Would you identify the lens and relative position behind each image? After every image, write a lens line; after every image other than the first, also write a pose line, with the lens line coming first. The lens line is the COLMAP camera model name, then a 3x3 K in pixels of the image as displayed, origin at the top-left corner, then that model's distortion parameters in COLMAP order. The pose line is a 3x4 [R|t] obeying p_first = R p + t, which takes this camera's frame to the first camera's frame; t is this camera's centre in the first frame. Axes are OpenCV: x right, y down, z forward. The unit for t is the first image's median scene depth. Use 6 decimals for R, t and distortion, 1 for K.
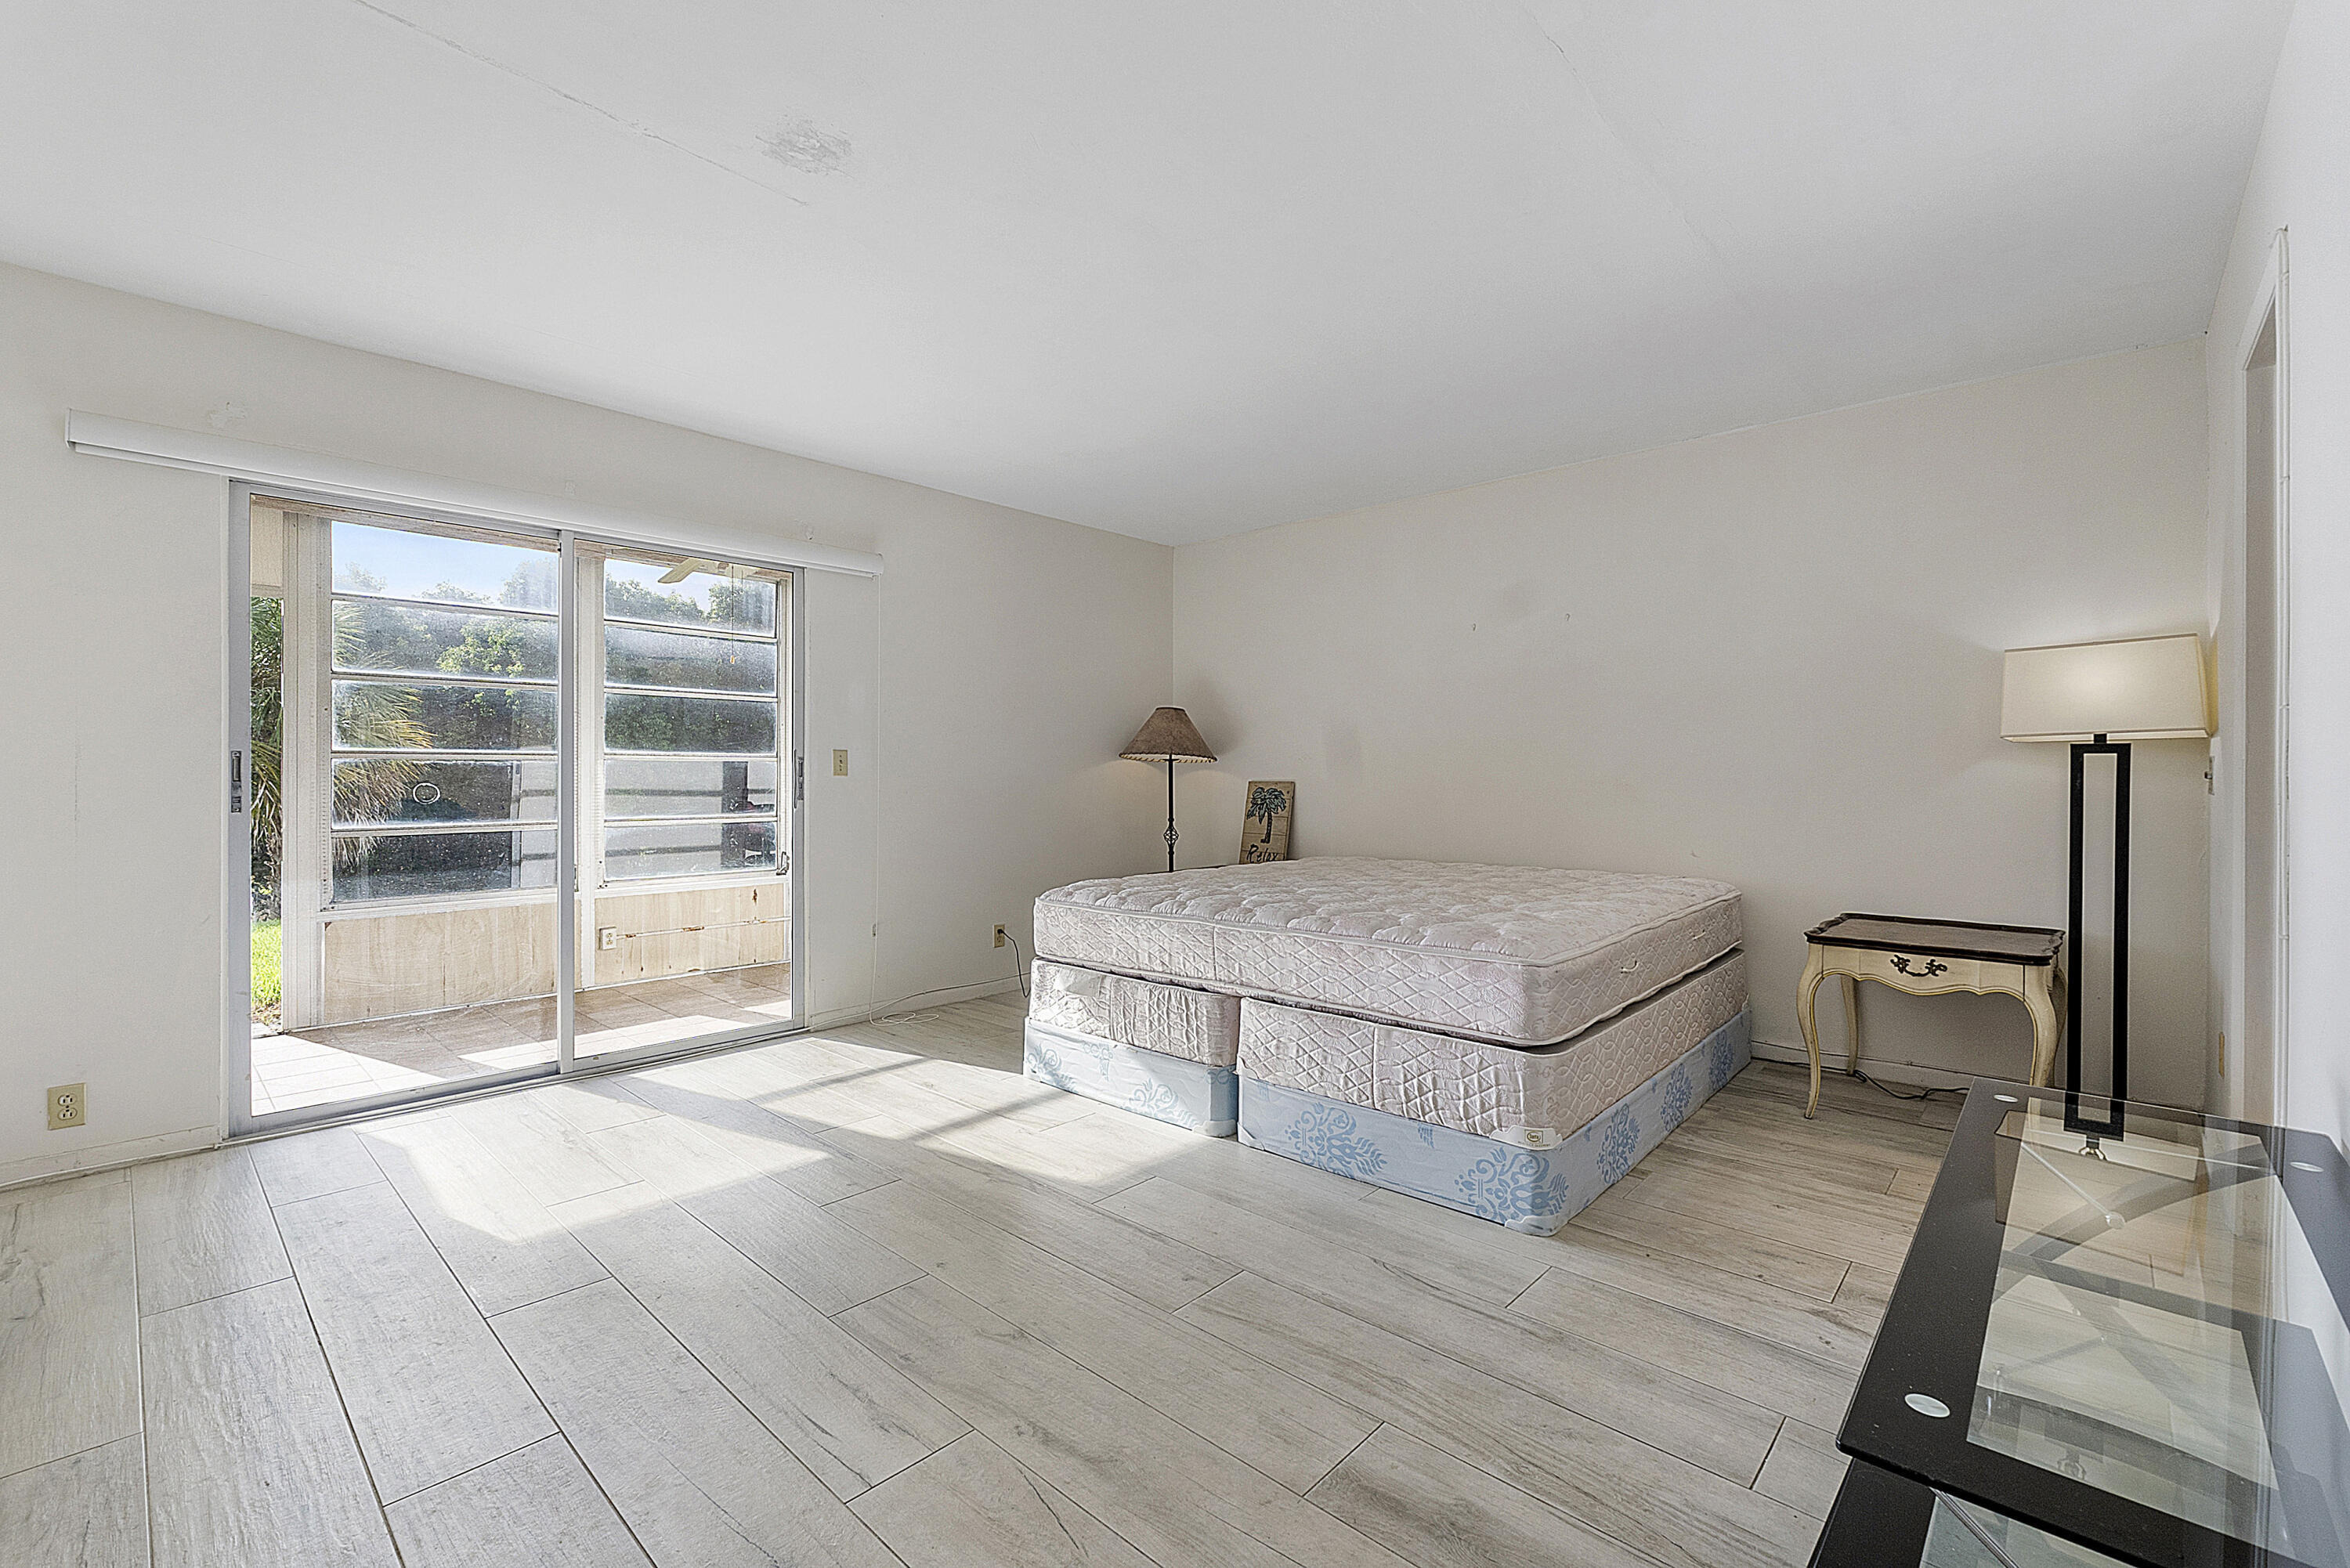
lens RADIAL K [[993.4, 0, 1172.3], [0, 993.4, 774.9], [0, 0, 1]] dist [-0.008070, -0.000027]
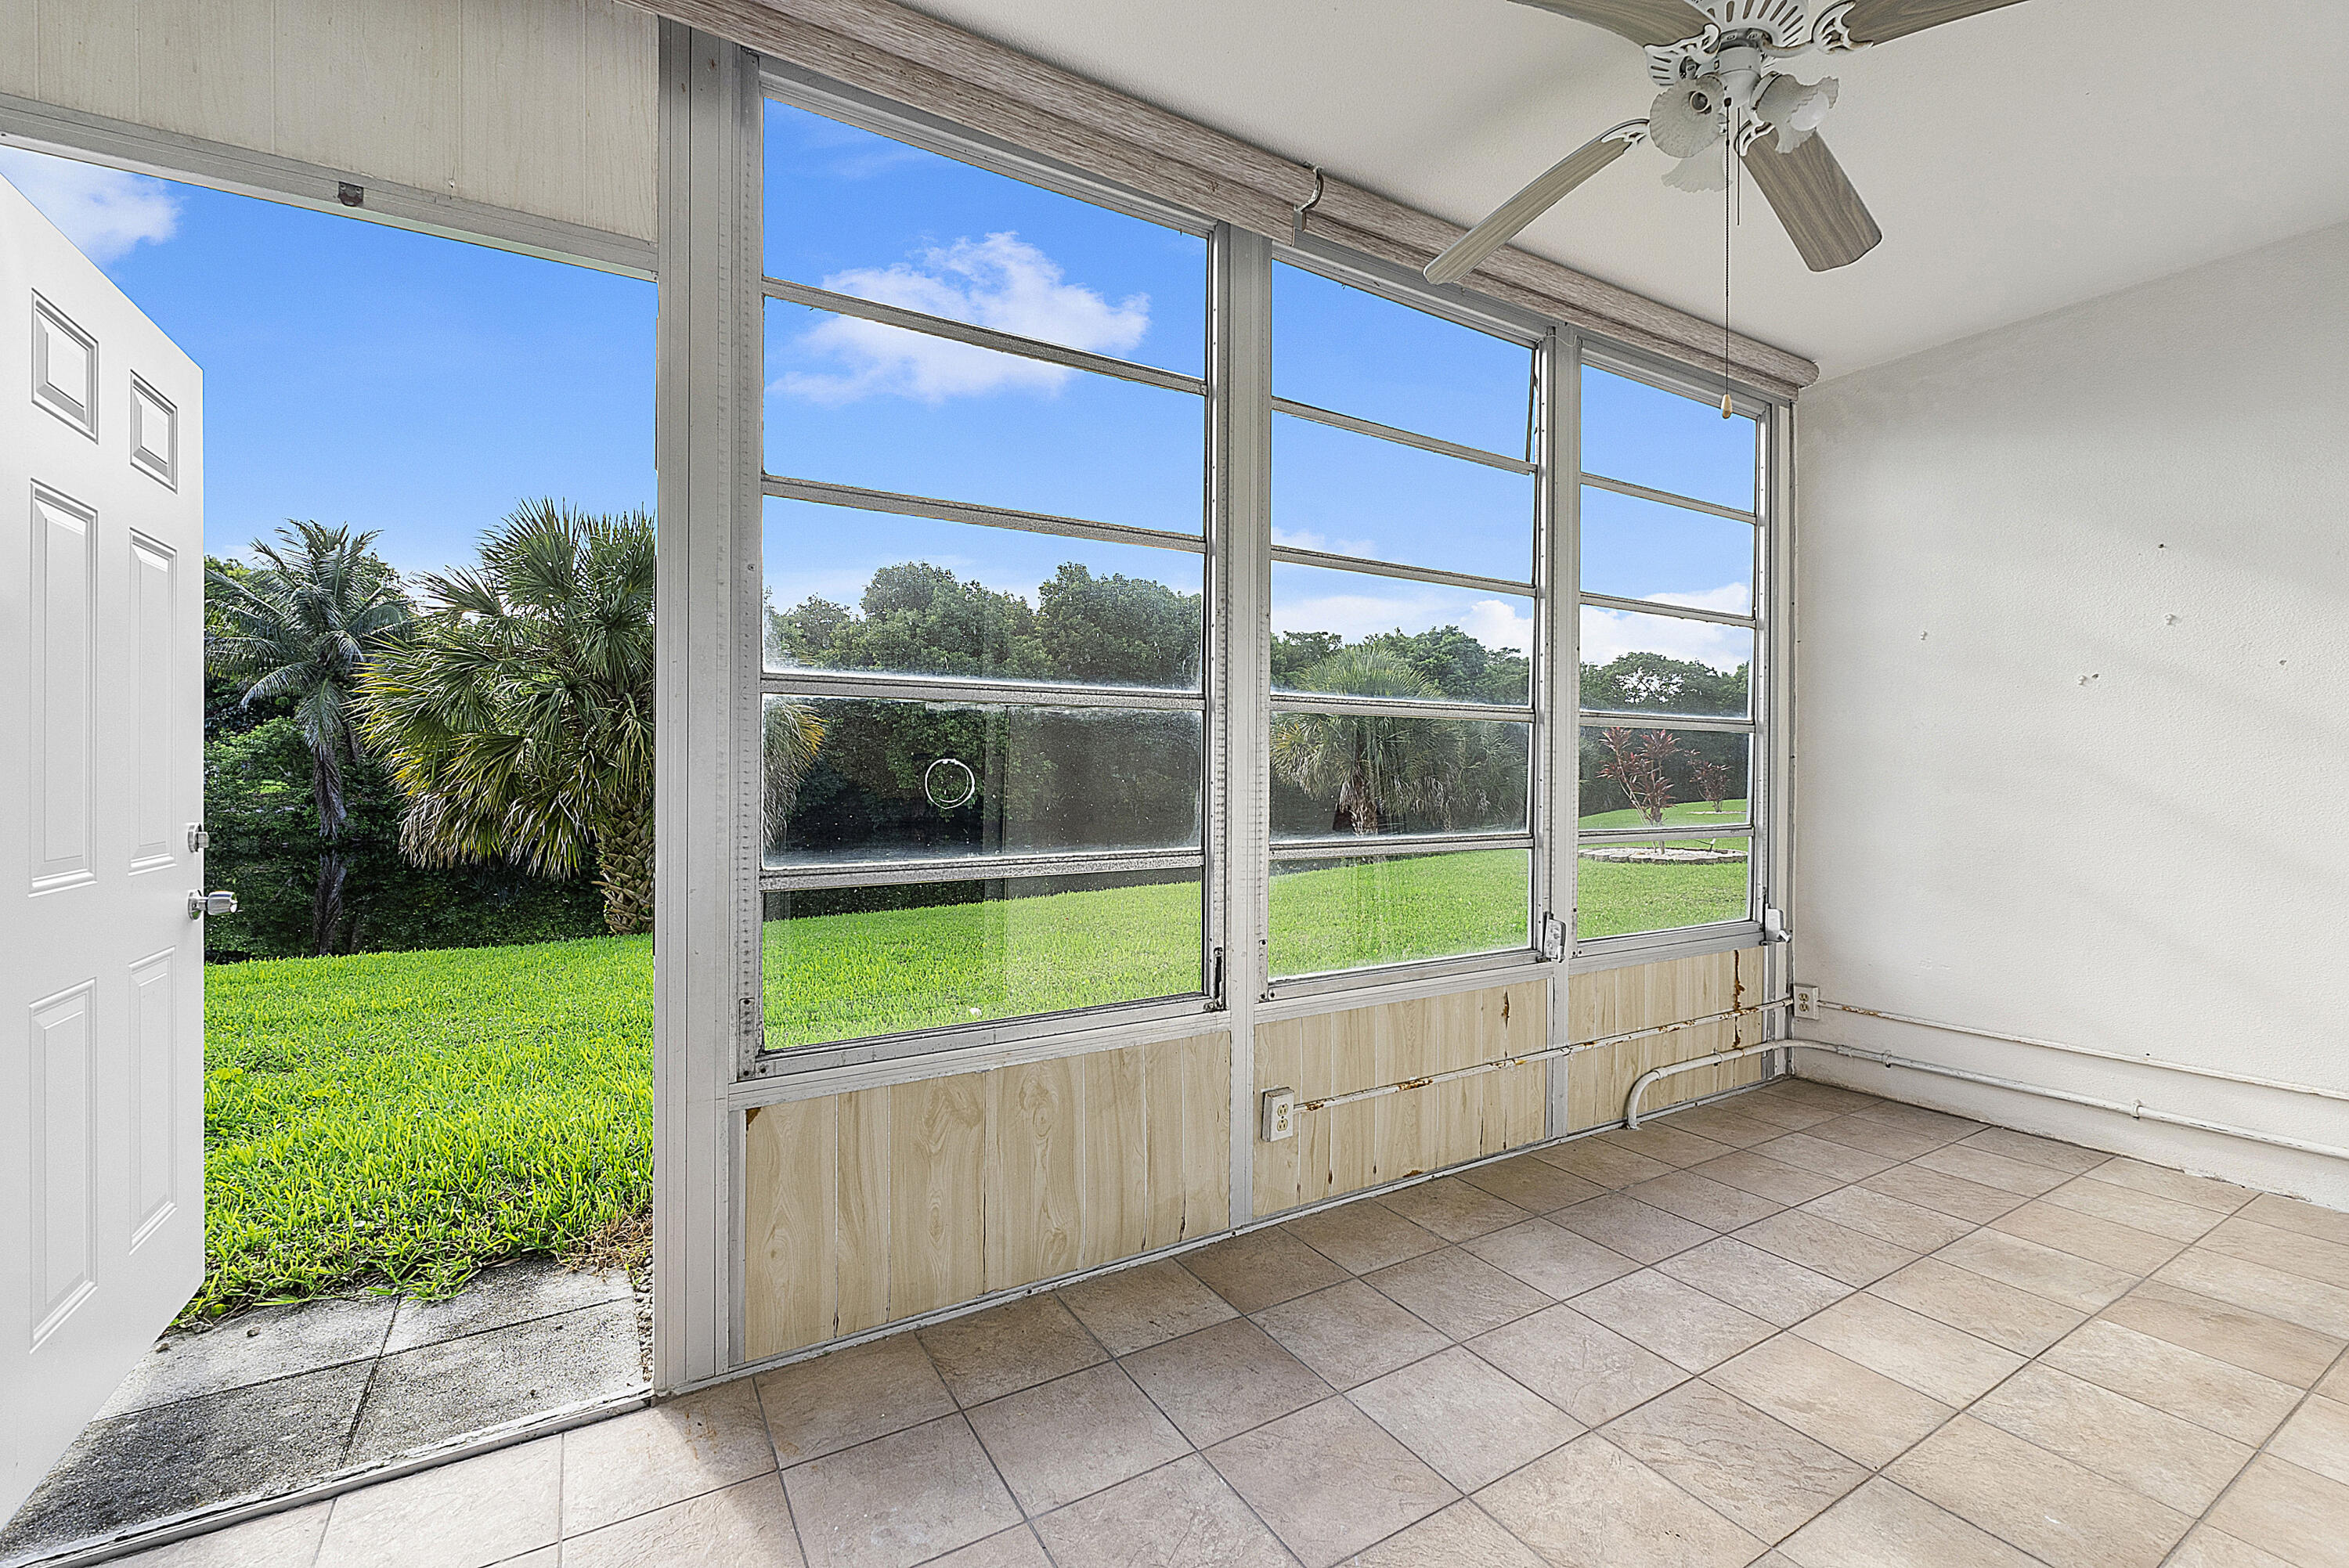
lens RADIAL K [[993.0, 0, 1171.8], [0, 993.0, 774.9], [0, 0, 1]] dist [-0.008070, -0.000027]
pose [[0.959376, 0.005861, -0.282068, -0.526724], [-0.004466, 0.999974, 0.005588, 0.011627], [0.282094, -0.004101, 0.959378, 0.602714]]
